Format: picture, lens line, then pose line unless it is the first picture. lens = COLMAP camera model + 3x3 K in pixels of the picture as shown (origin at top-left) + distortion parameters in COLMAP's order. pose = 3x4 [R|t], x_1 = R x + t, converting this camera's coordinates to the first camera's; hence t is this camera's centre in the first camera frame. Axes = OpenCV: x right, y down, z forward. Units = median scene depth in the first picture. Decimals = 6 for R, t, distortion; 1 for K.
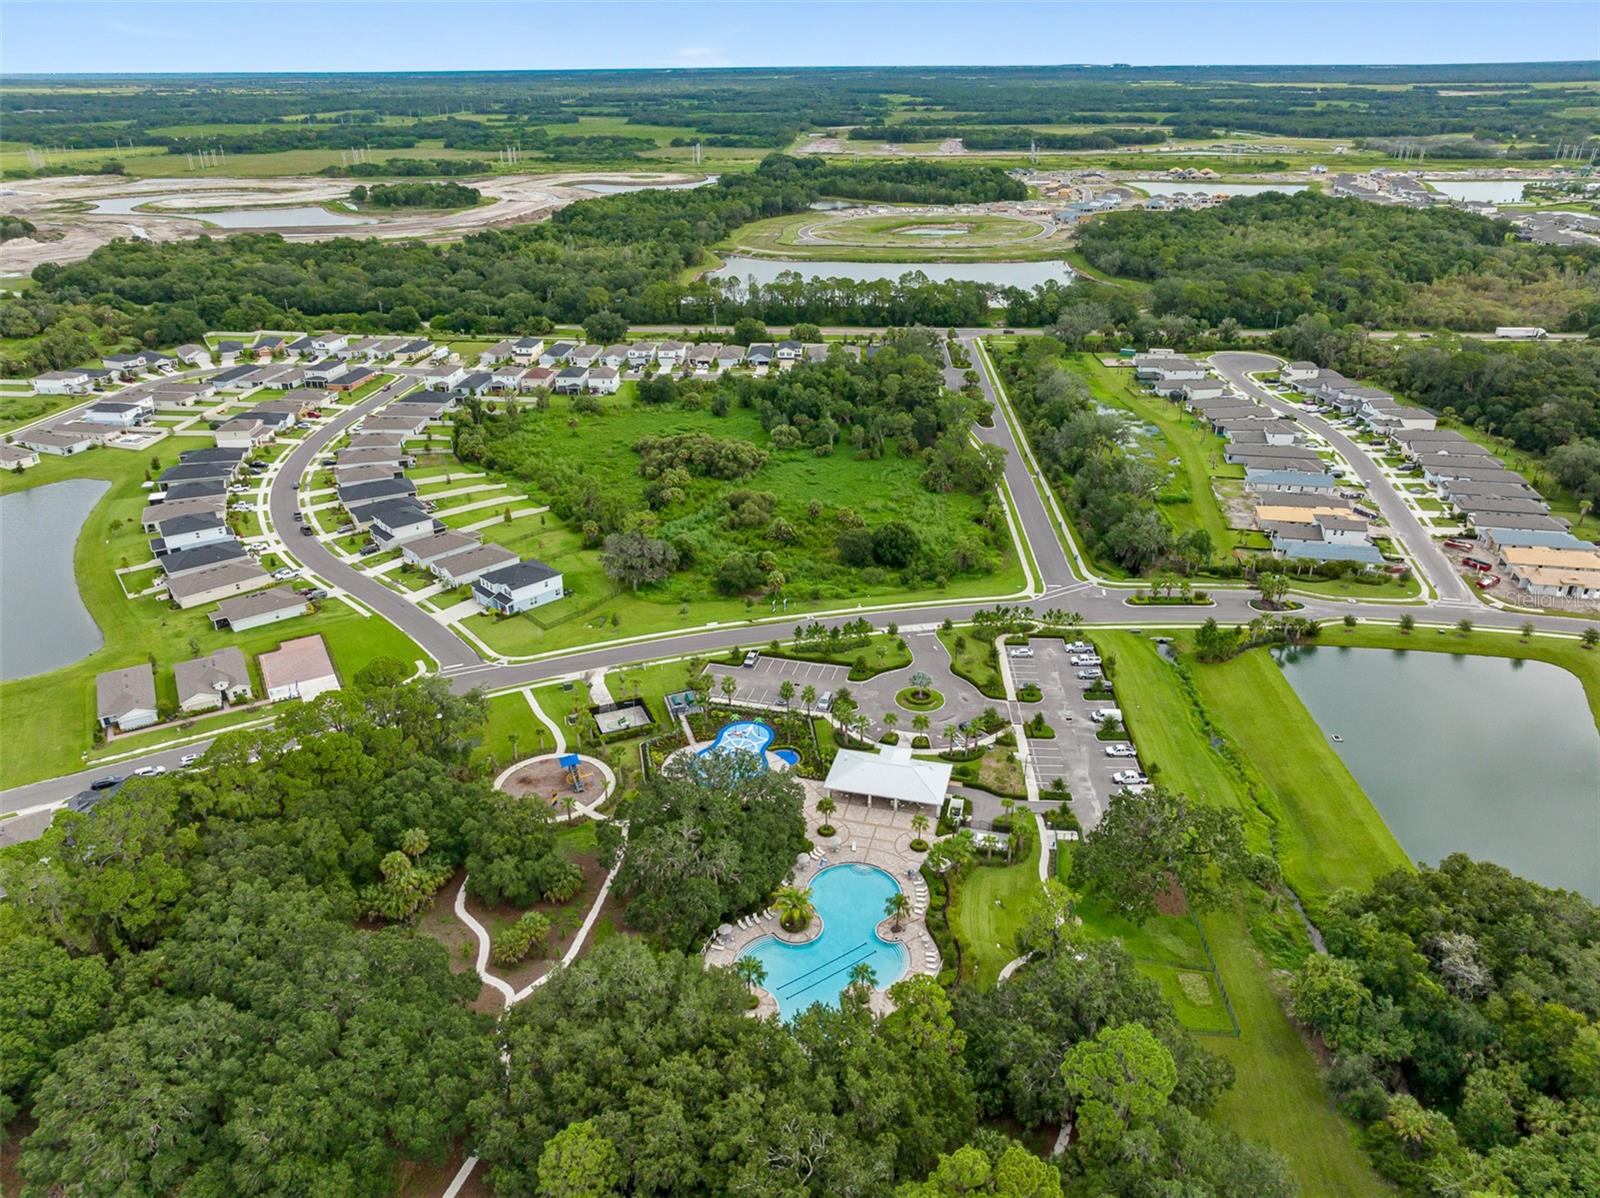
lens RADIAL K [[1137.1, 0, 801.3], [0, 1137.1, 594.6], [0, 0, 1]] dist [-0.027927, 0.036072]
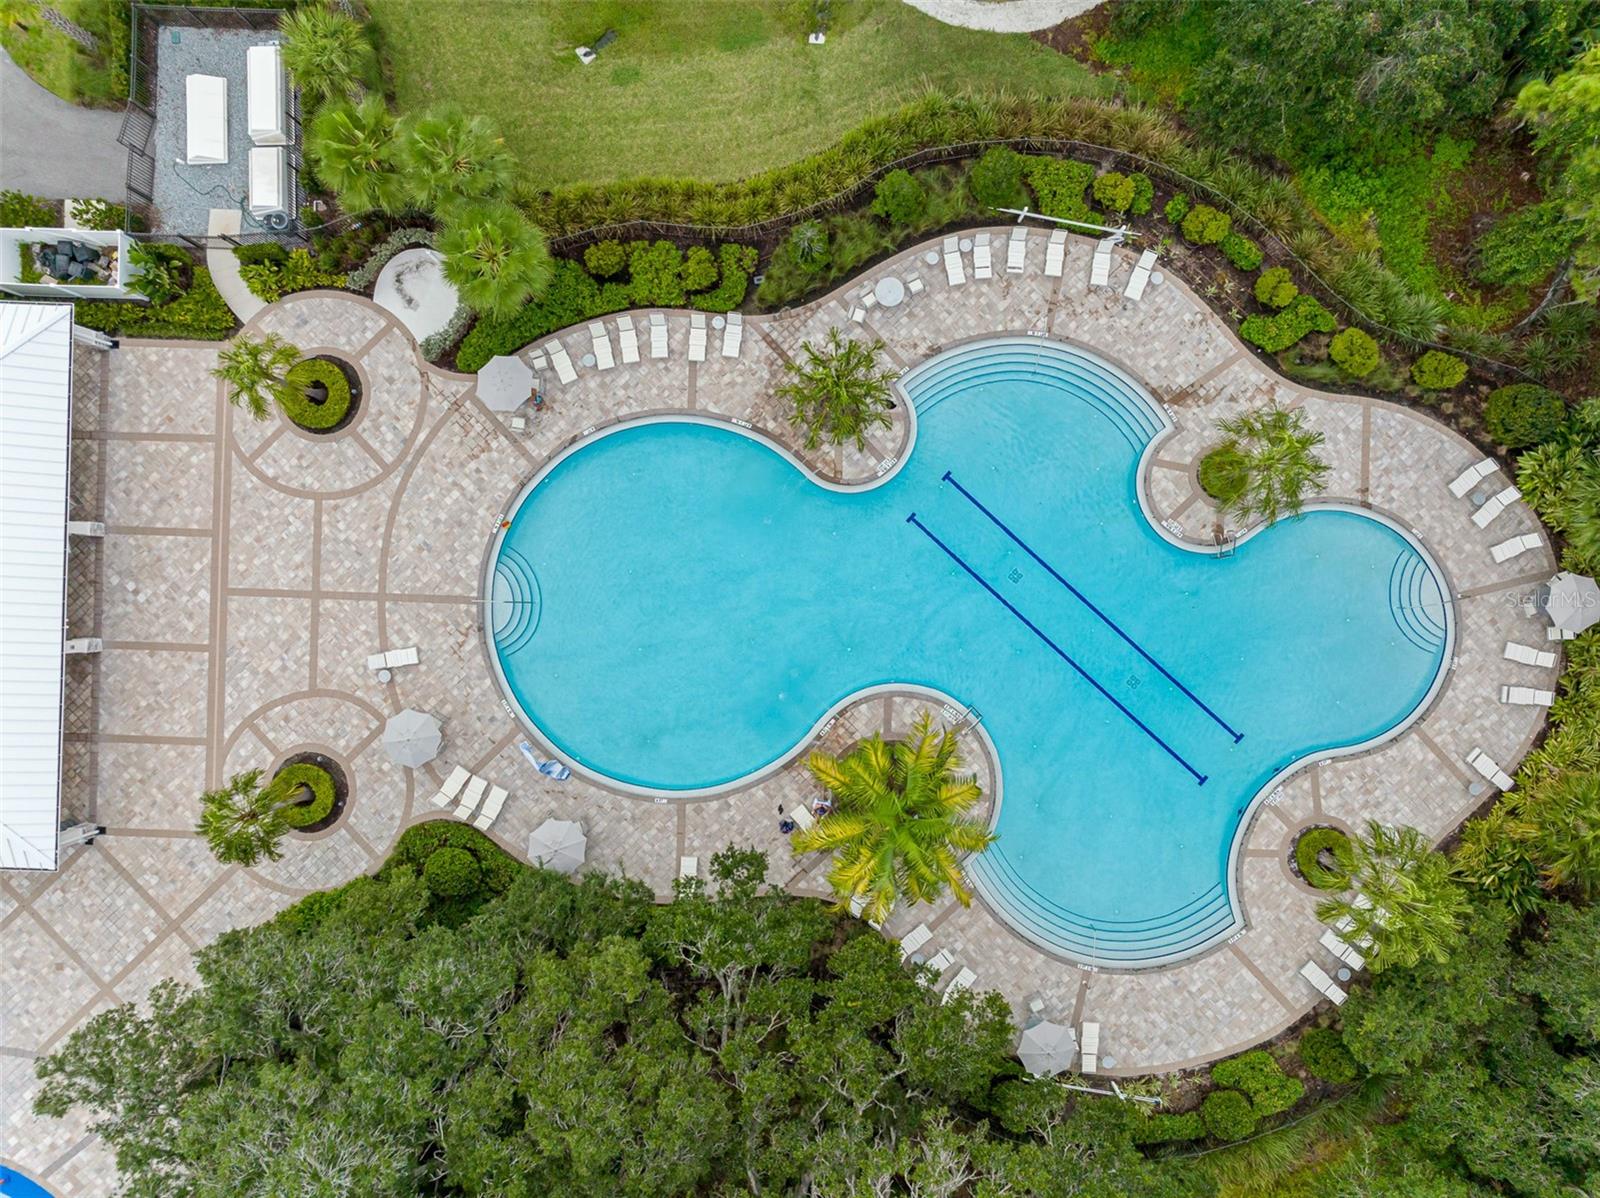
lens RADIAL K [[1120.9, 0, 800.0], [0, 1120.9, 599.0], [0, 0, 1]] dist [-0.002873, -0.002900]
pose [[-0.221424, -0.975178, -0.000381, 0.025405], [0.429426, -0.097856, 0.897785, 0.031161], [-0.875537, 0.198628, 0.440434, 0.524091]]
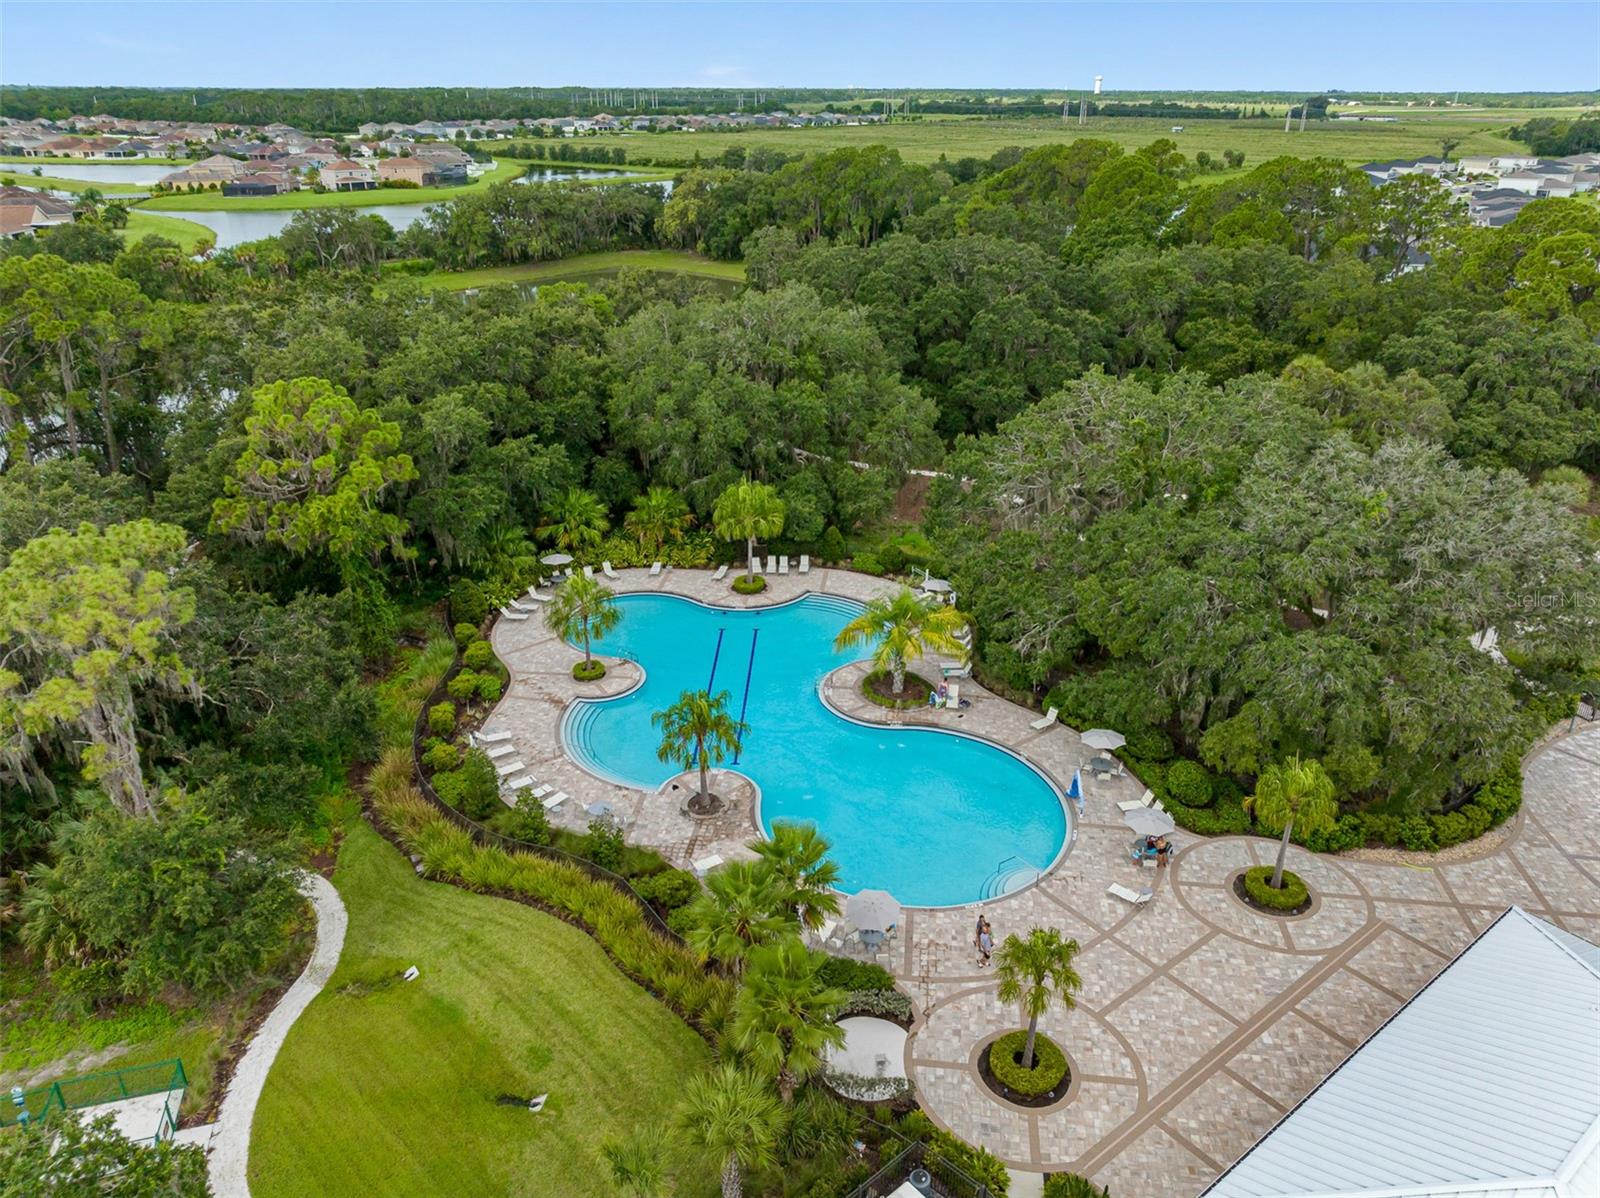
lens RADIAL K [[1137.1, 0, 801.3], [0, 1137.1, 594.6], [0, 0, 1]] dist [-0.027927, 0.036072]
pose [[-0.603137, 0.332044, -0.725240, 0.163439], [-0.338330, 0.716891, 0.609590, 0.026598], [0.722329, 0.613036, -0.320043, 0.631253]]
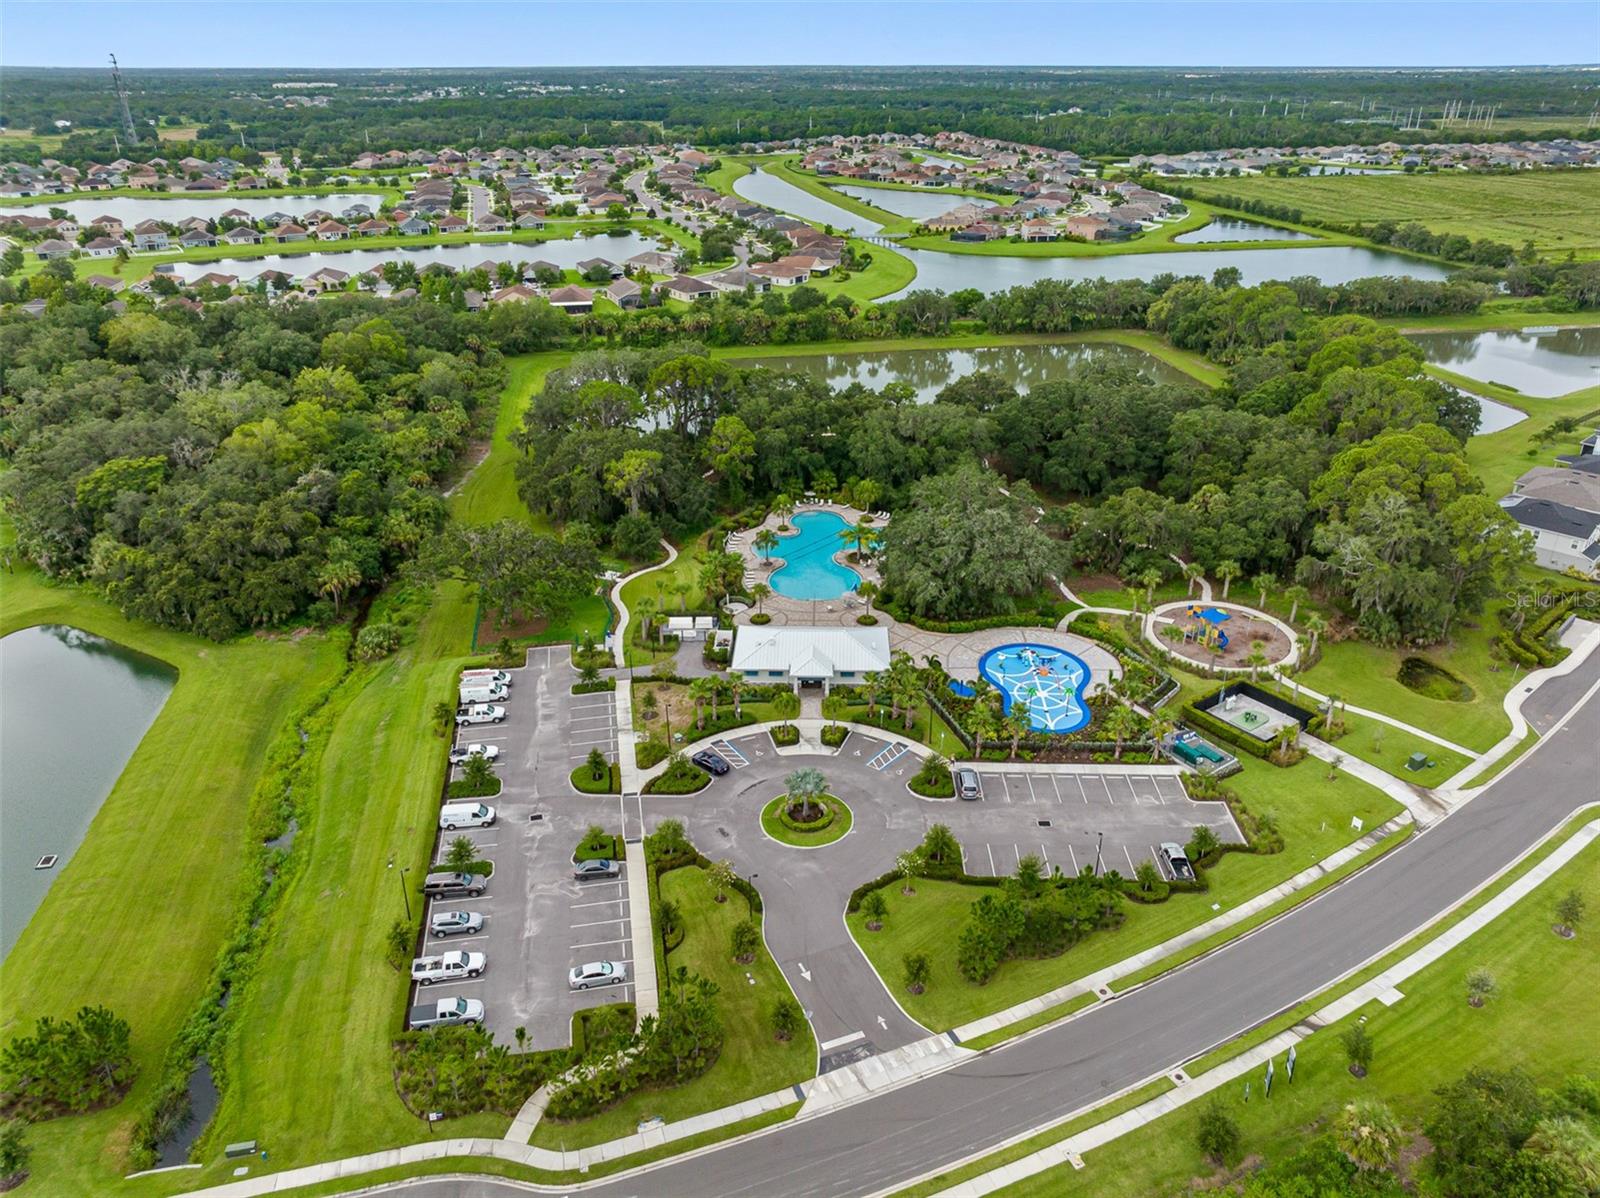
lens RADIAL K [[1120.9, 0, 800.0], [0, 1120.9, 599.0], [0, 0, 1]] dist [-0.002873, -0.002900]
pose [[-0.972734, 0.108065, -0.205209, 0.162434], [-0.090937, 0.636241, 0.766112, -0.300889], [0.213353, 0.763884, -0.609066, 0.983961]]
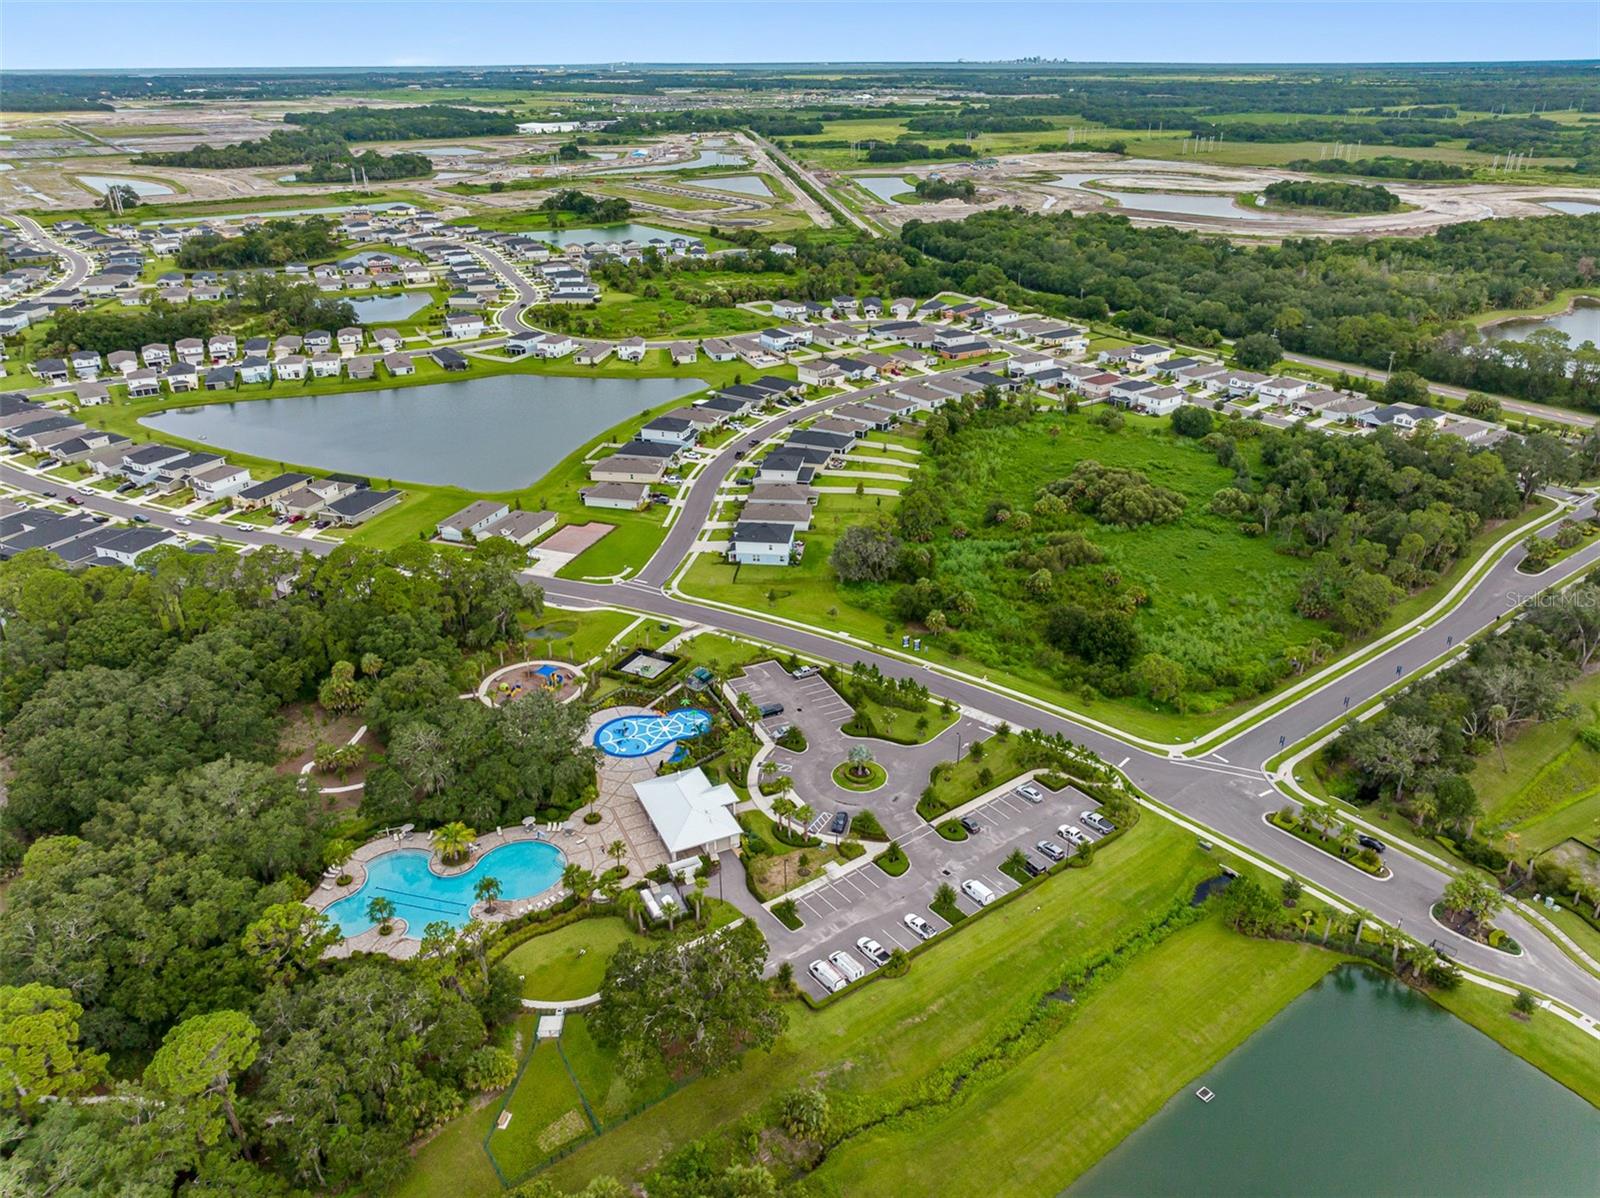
lens RADIAL K [[1130.2, 0, 801.5], [0, 1130.2, 594.4], [0, 0, 1]] dist [-0.004868, -0.002200]
pose [[0.643178, 0.331930, -0.690033, 0.508499], [-0.326008, 0.934108, 0.145468, -0.123554], [0.692850, 0.131394, 0.709009, 0.251437]]
